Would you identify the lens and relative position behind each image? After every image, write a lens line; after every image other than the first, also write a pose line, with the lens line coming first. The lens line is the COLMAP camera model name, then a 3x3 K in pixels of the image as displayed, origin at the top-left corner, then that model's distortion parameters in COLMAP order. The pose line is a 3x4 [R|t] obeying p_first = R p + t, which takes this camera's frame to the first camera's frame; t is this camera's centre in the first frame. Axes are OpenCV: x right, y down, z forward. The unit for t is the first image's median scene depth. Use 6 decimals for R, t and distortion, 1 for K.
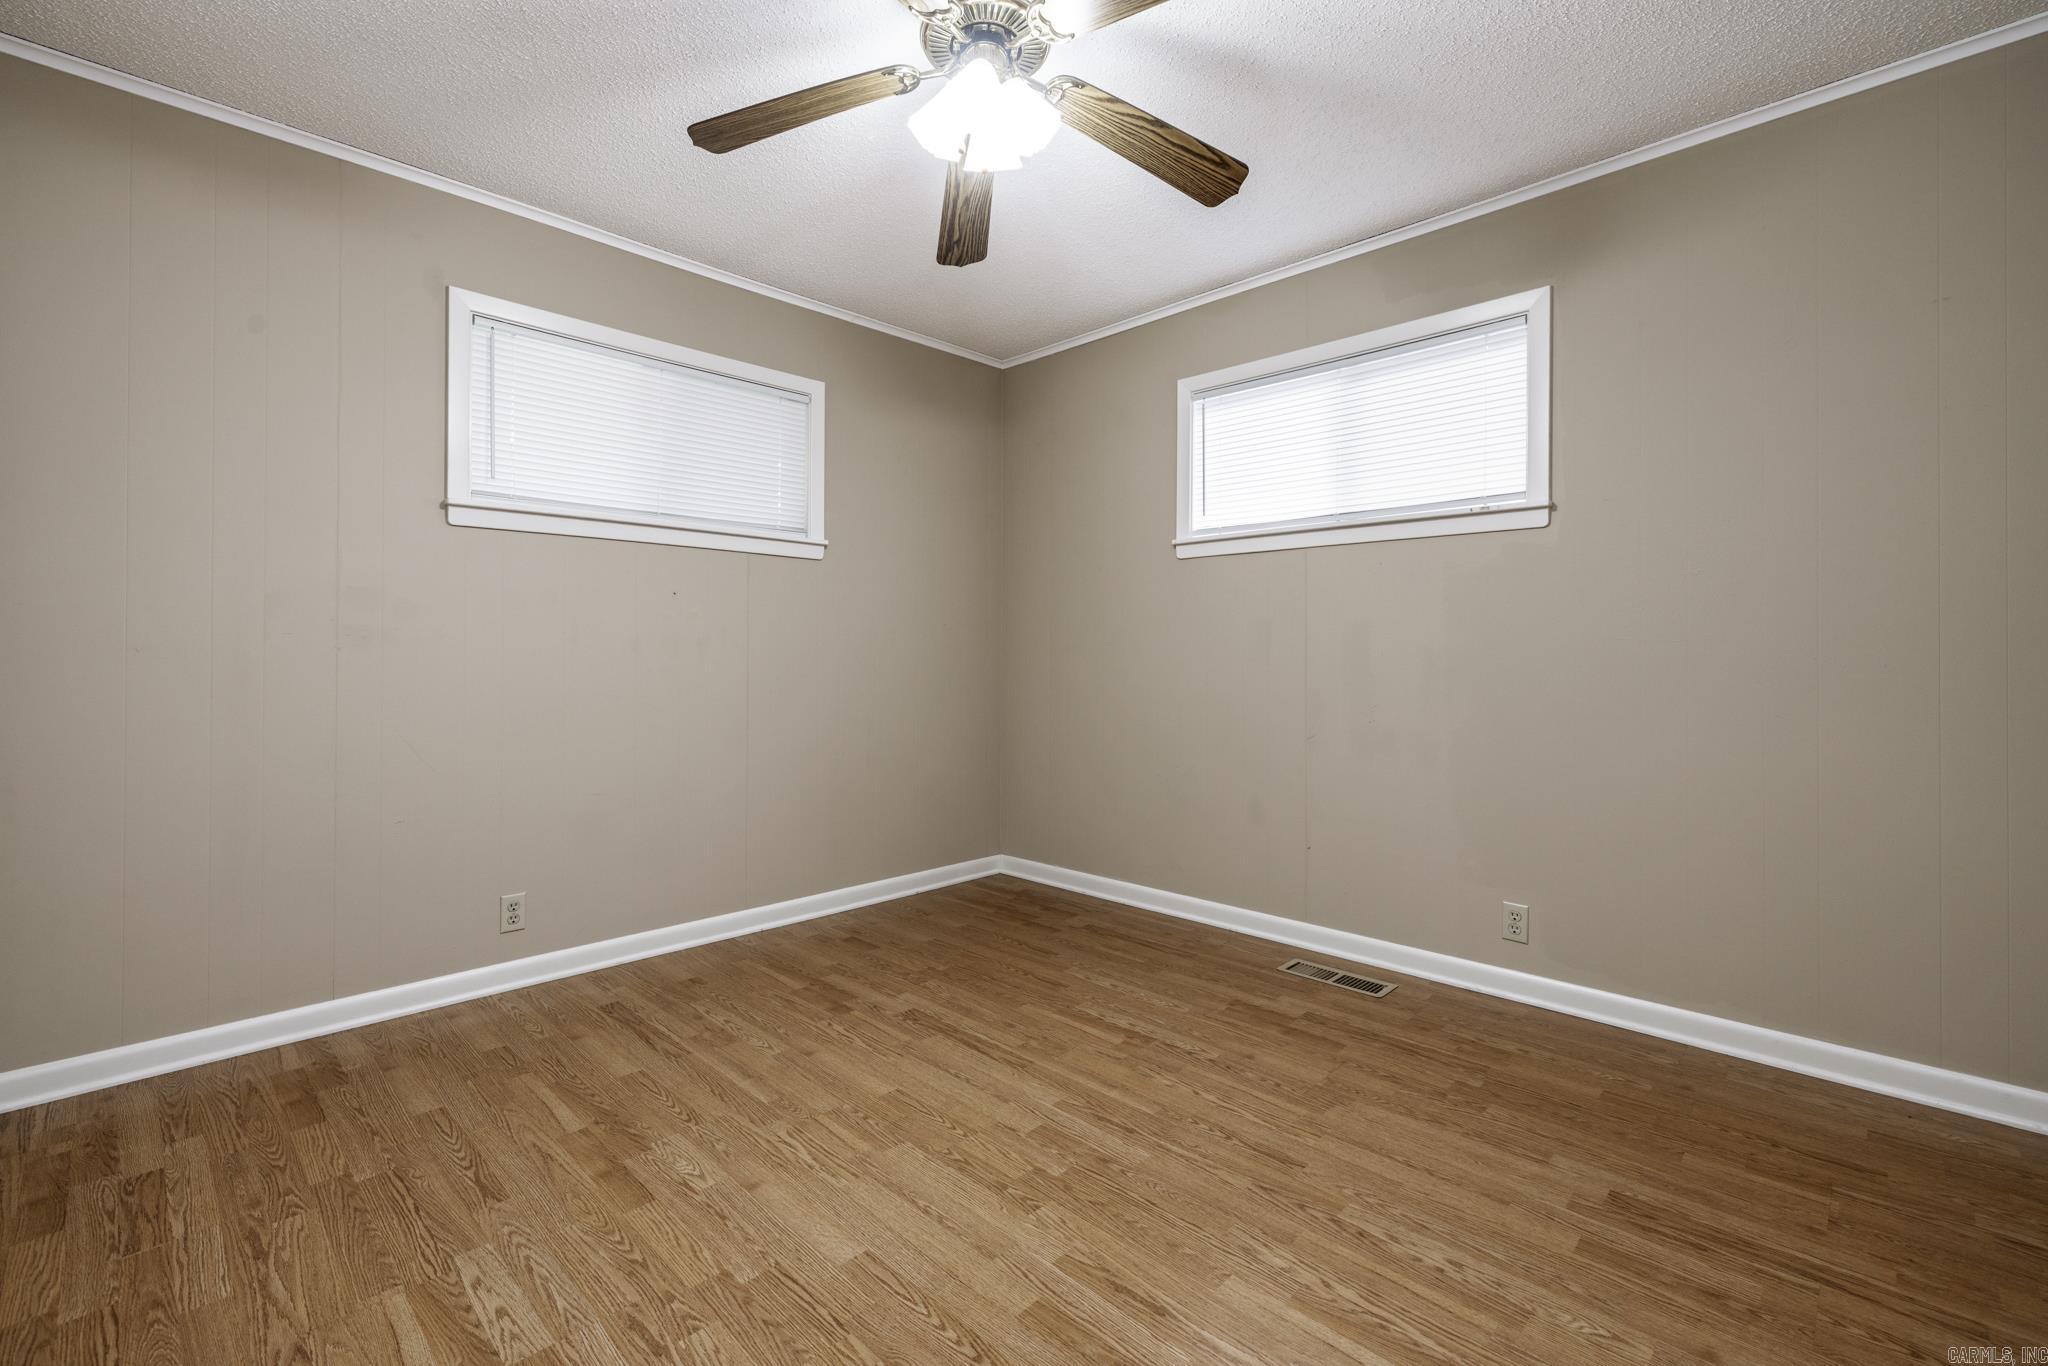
lens RADIAL K [[876.7, 0, 971.4], [0, 876.7, 661.3], [0, 0, 1]] dist [-0.006968, 0.000656]
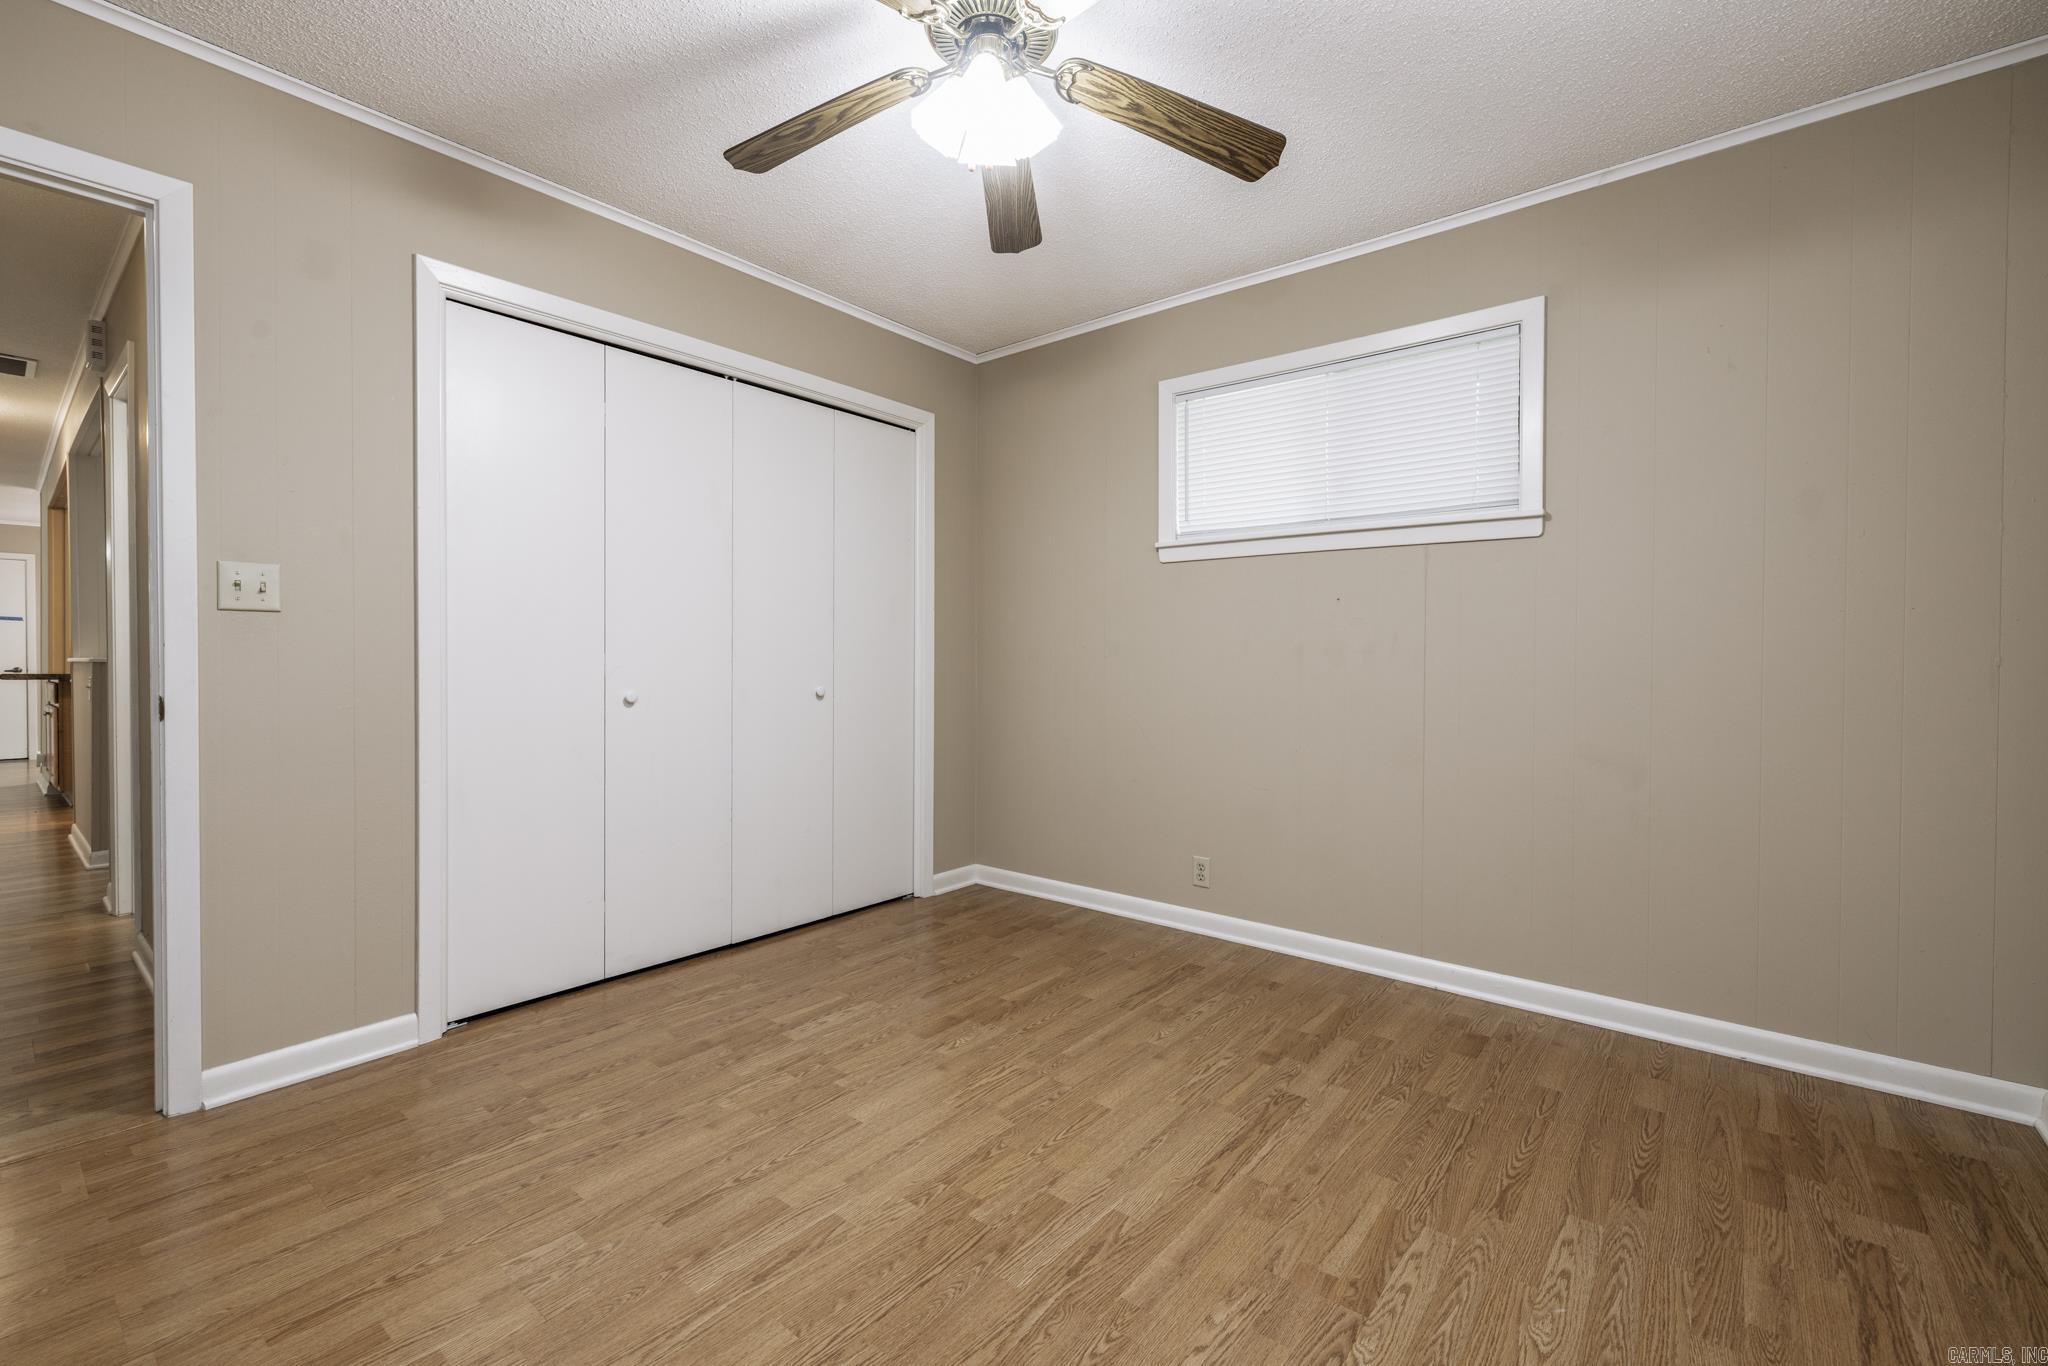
lens RADIAL K [[876.7, 0, 1019.0], [0, 876.7, 669.1], [0, 0, 1]] dist [-0.006968, 0.000656]
pose [[0.117462, 0.010797, -0.993019, 0.765265], [-0.016610, 0.999822, 0.008906, -0.001773], [0.992938, 0.015448, 0.117620, 0.698444]]
